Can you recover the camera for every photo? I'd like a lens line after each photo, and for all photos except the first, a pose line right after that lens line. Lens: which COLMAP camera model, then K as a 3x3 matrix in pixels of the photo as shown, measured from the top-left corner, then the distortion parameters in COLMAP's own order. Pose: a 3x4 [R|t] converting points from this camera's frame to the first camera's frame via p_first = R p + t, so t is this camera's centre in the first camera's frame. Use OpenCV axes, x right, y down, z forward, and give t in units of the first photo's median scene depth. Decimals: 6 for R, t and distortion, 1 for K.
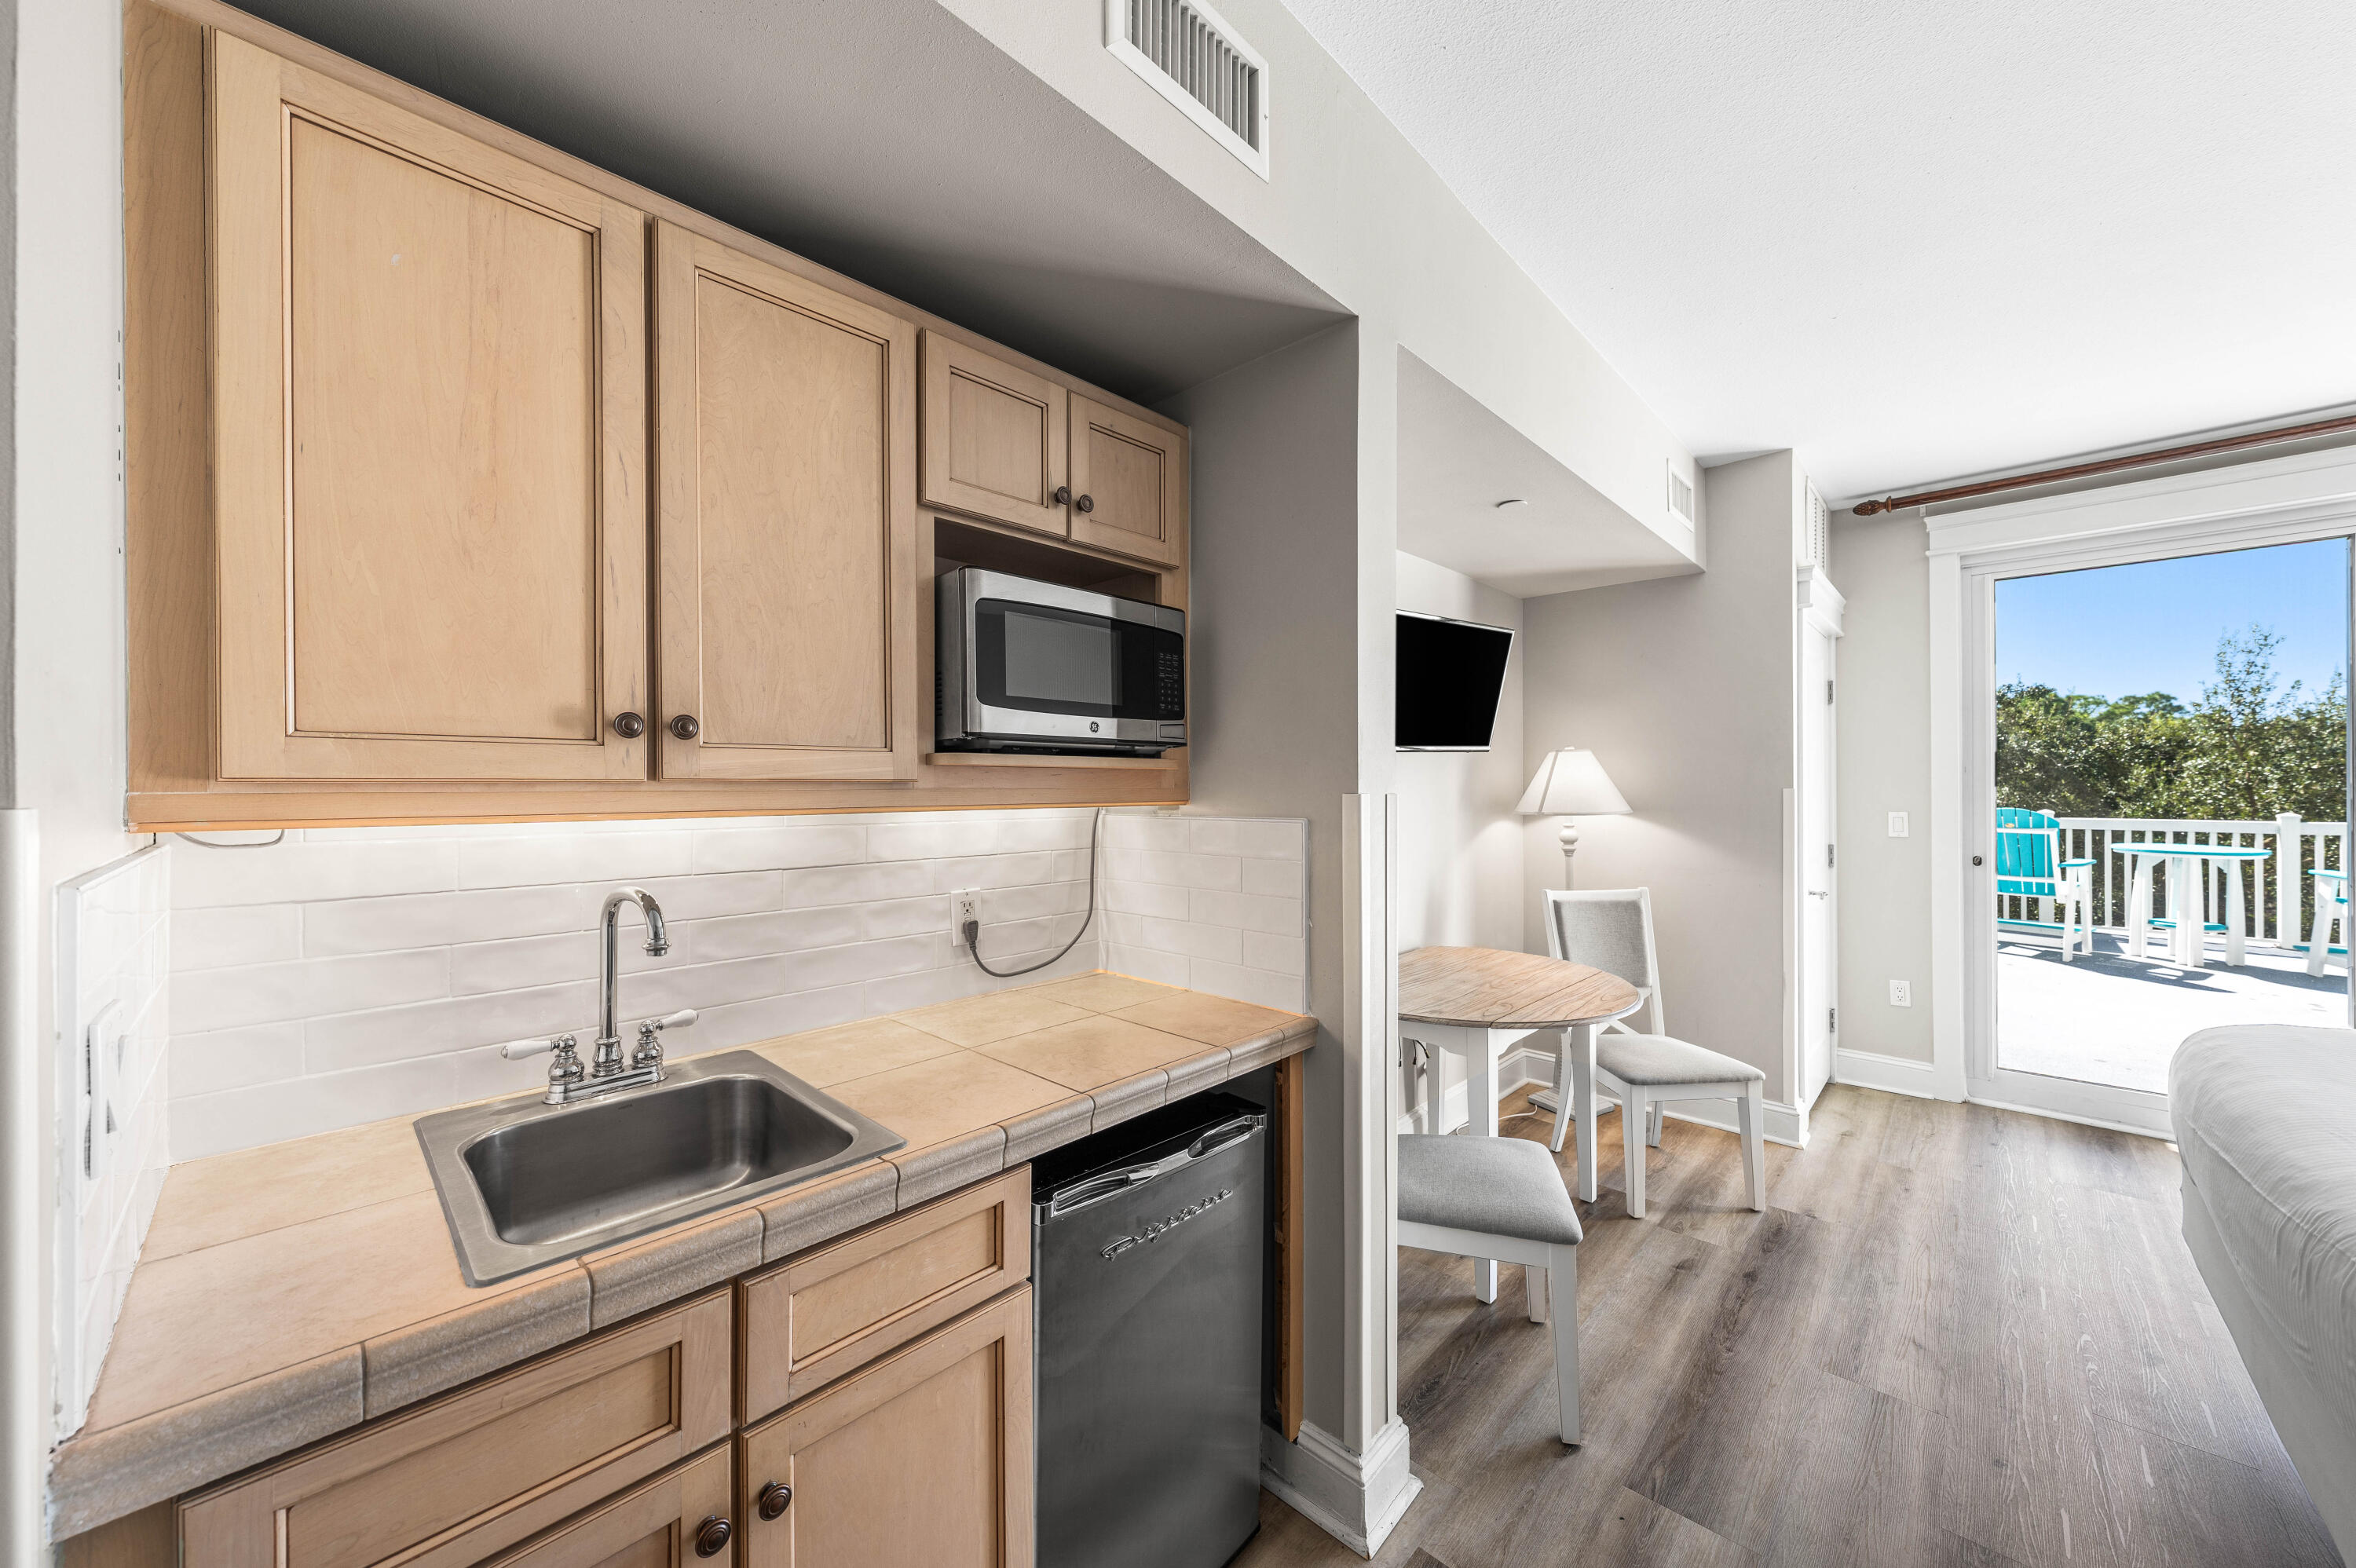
lens RADIAL K [[856.5, 0, 1188.7], [0, 856.5, 787.7], [0, 0, 1]] dist [-0.011004, 0.000154]
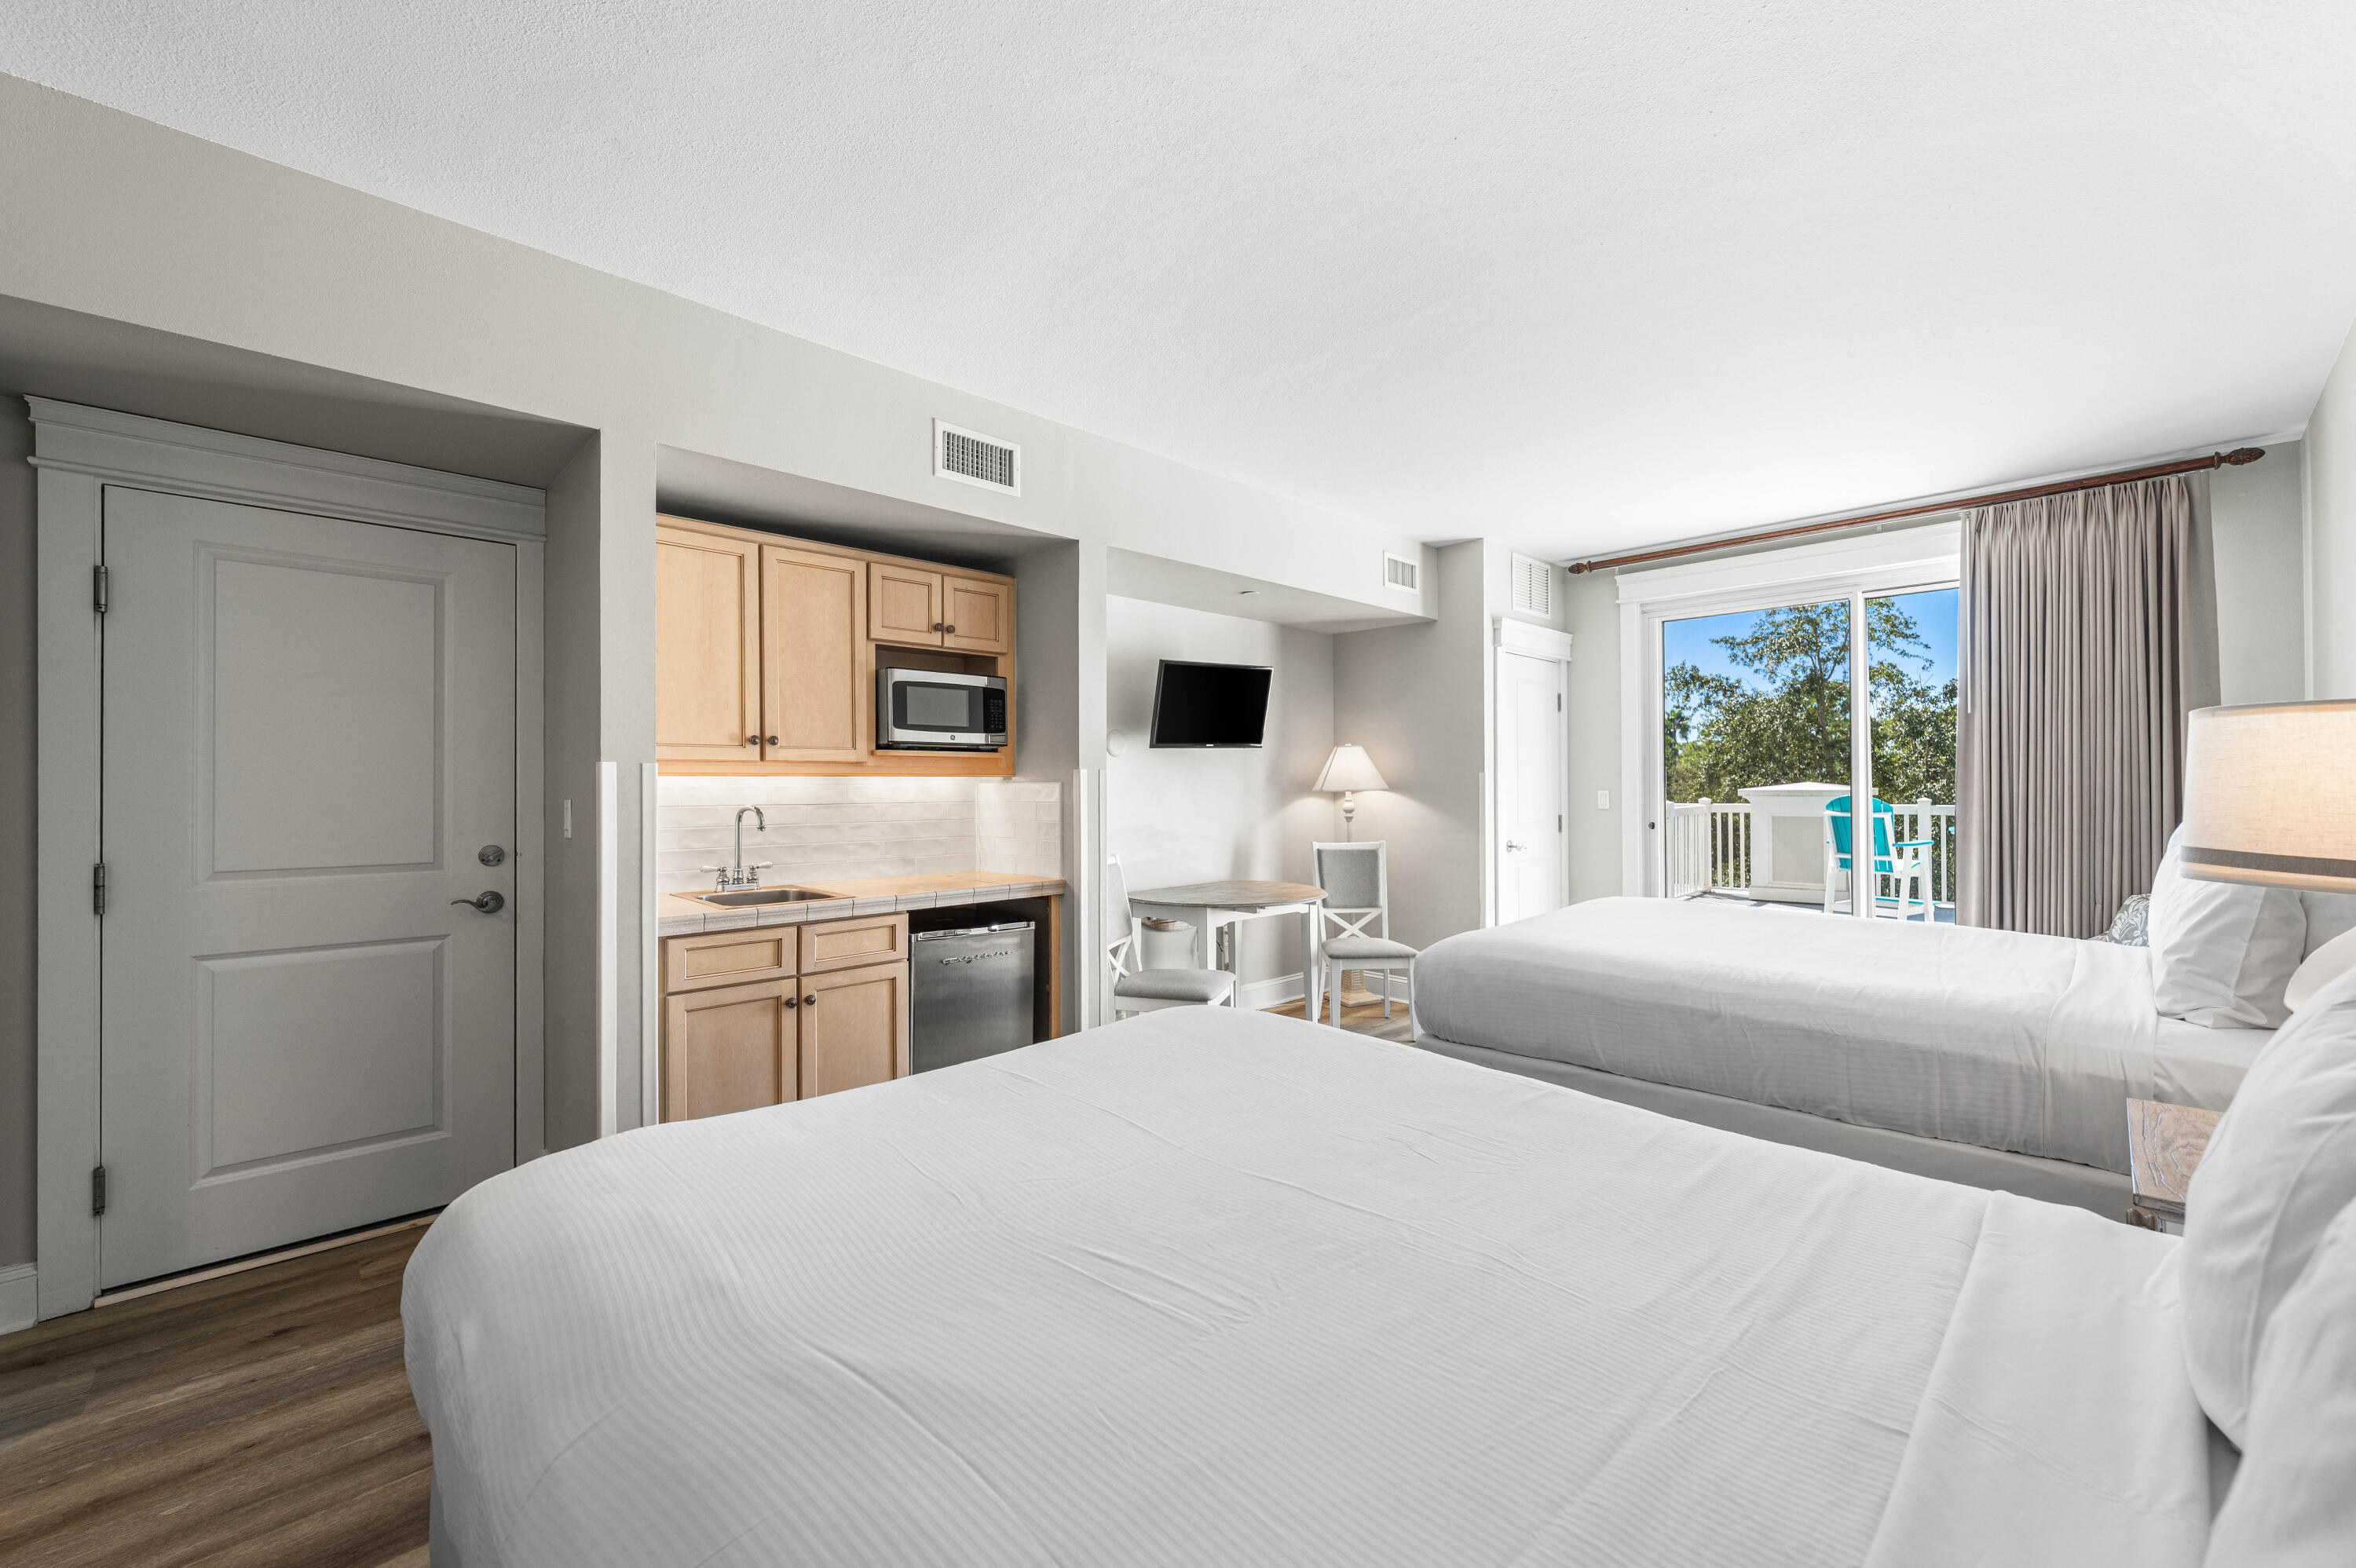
lens RADIAL K [[916.1, 0, 1183.1], [0, 916.1, 784.5], [0, 0, 1]] dist [-0.007724, 0.000595]
pose [[0.999542, -0.002163, -0.030199, 0.517822], [0.002120, 0.999997, -0.001453, 0.049015], [0.030202, 0.001388, 0.999543, -1.223908]]
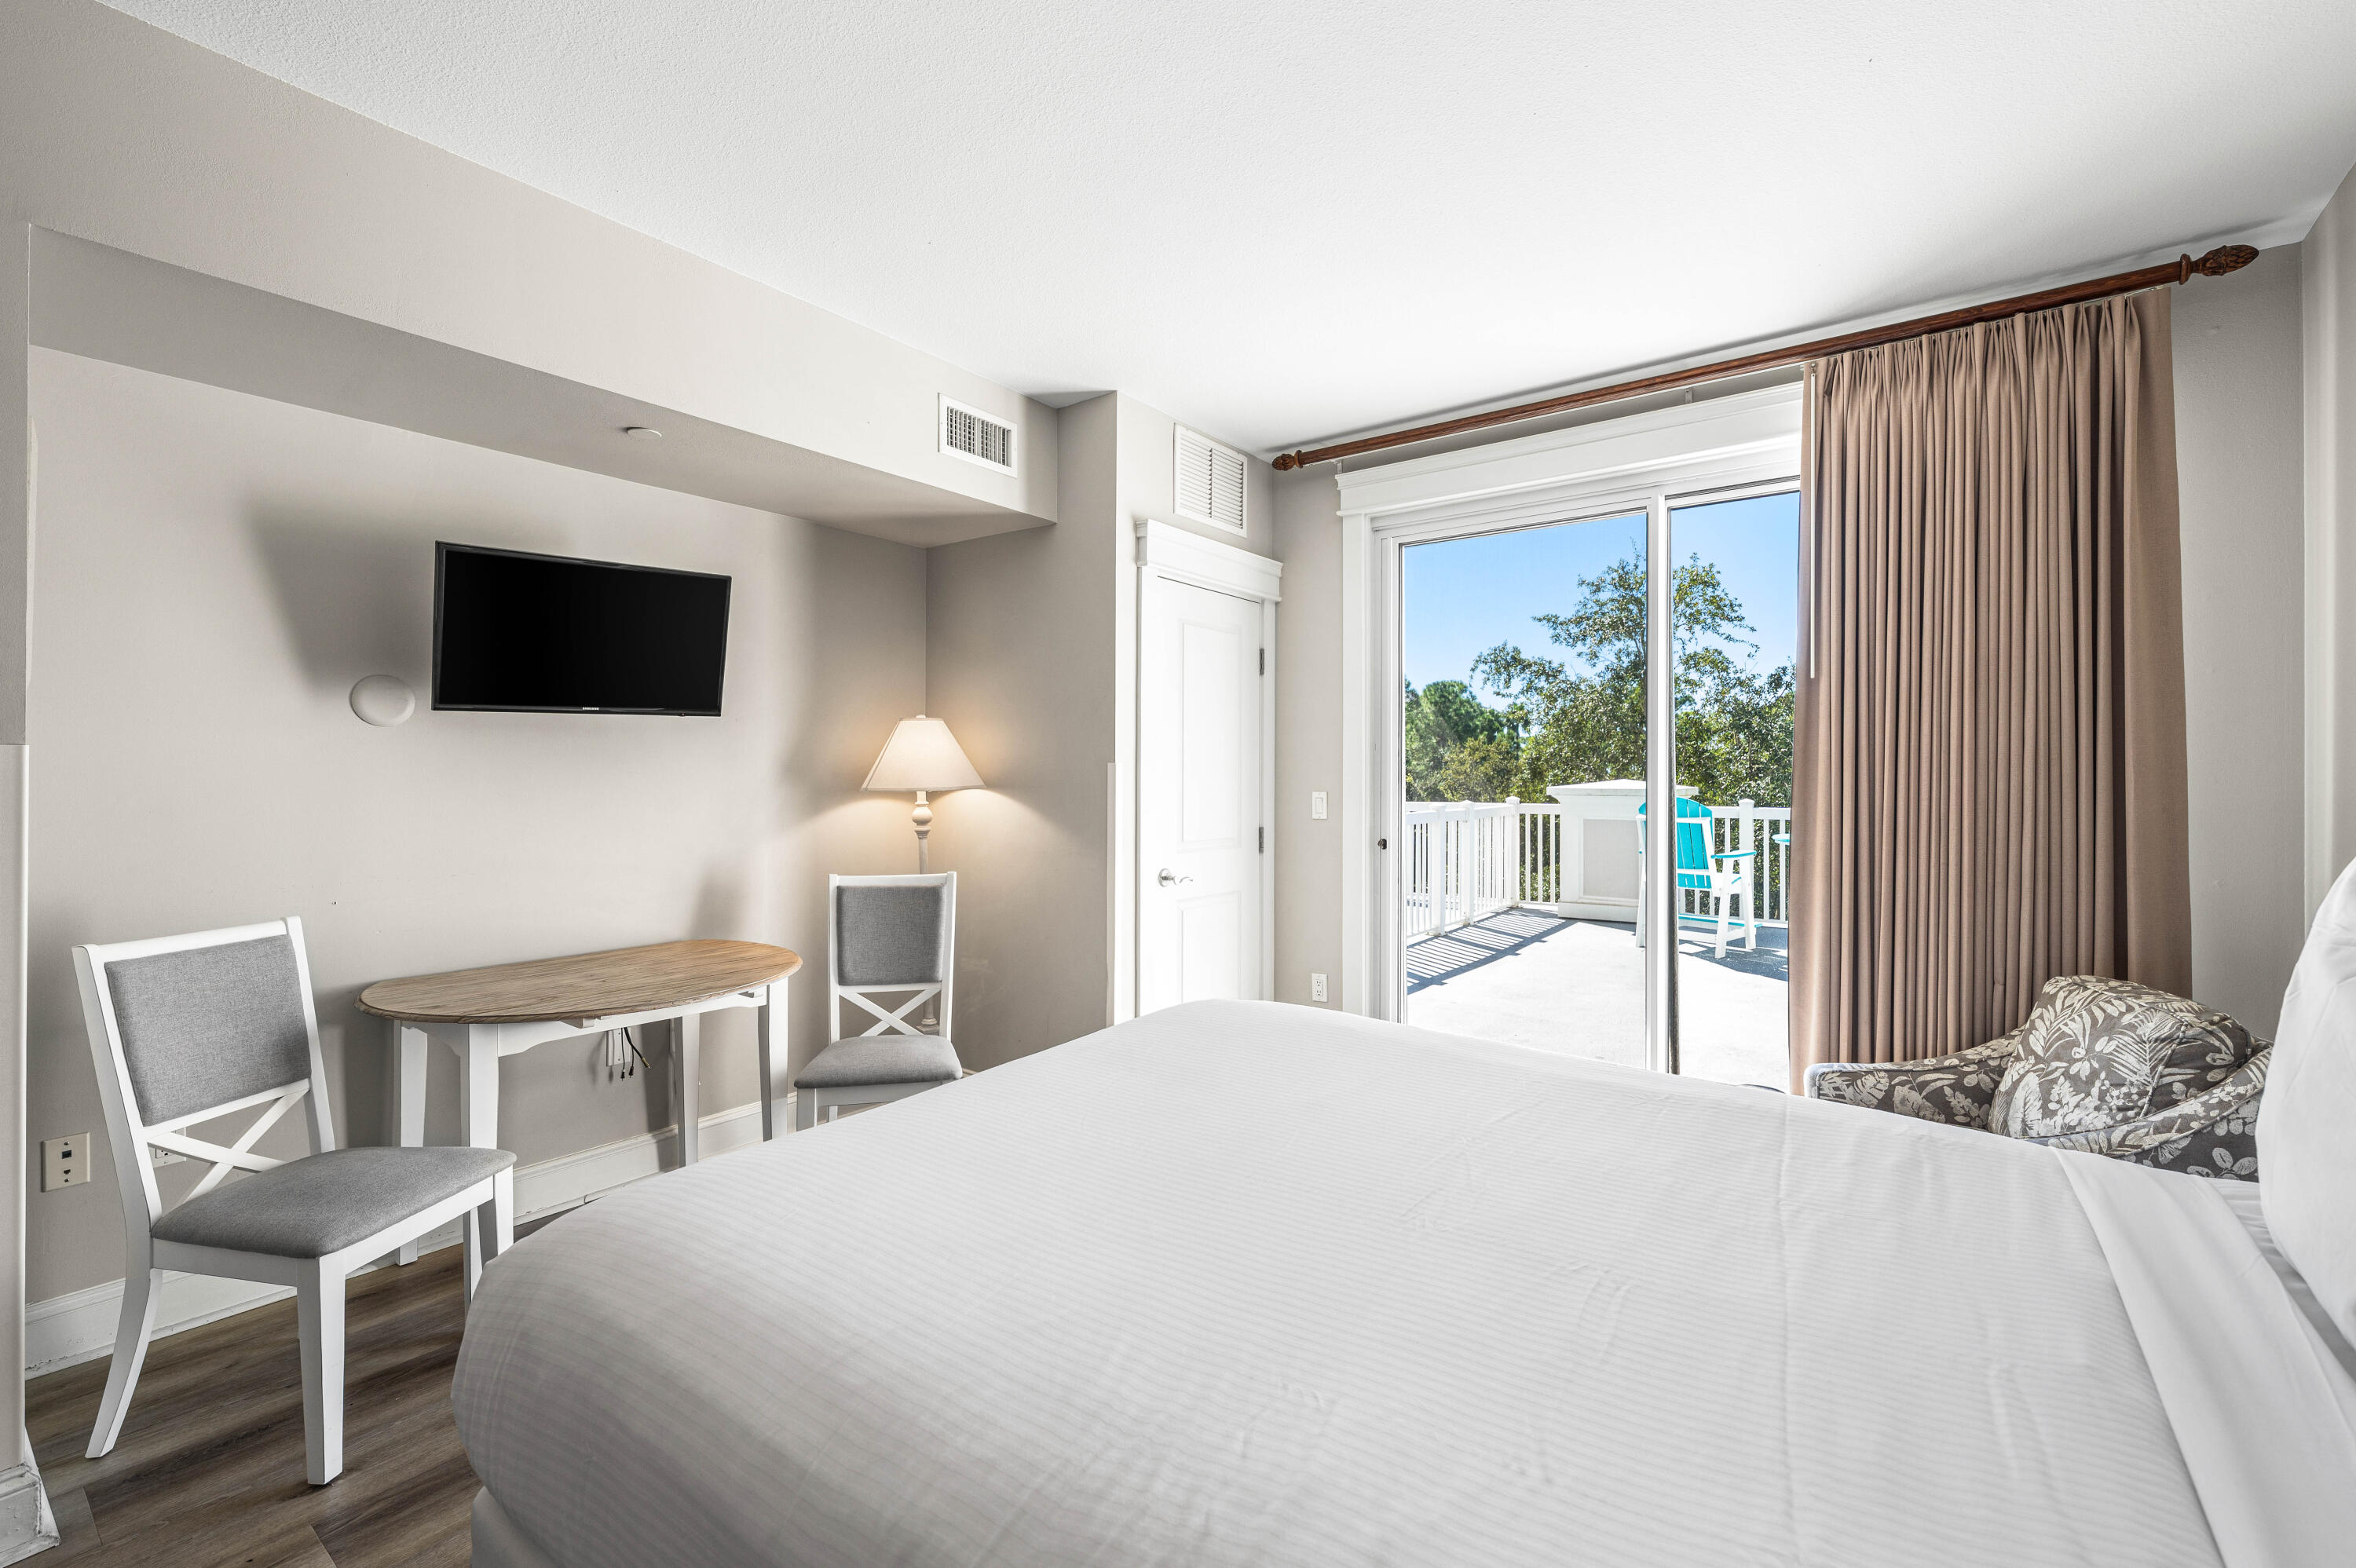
lens RADIAL K [[993.9, 0, 1161.1], [0, 993.9, 778.3], [0, 0, 1]] dist [-0.006025, -0.000140]
pose [[0.992928, 0.007414, 0.118487, 1.346737], [-0.007816, 0.999965, 0.002928, 0.029230], [-0.118461, -0.003834, 0.992951, -0.140660]]
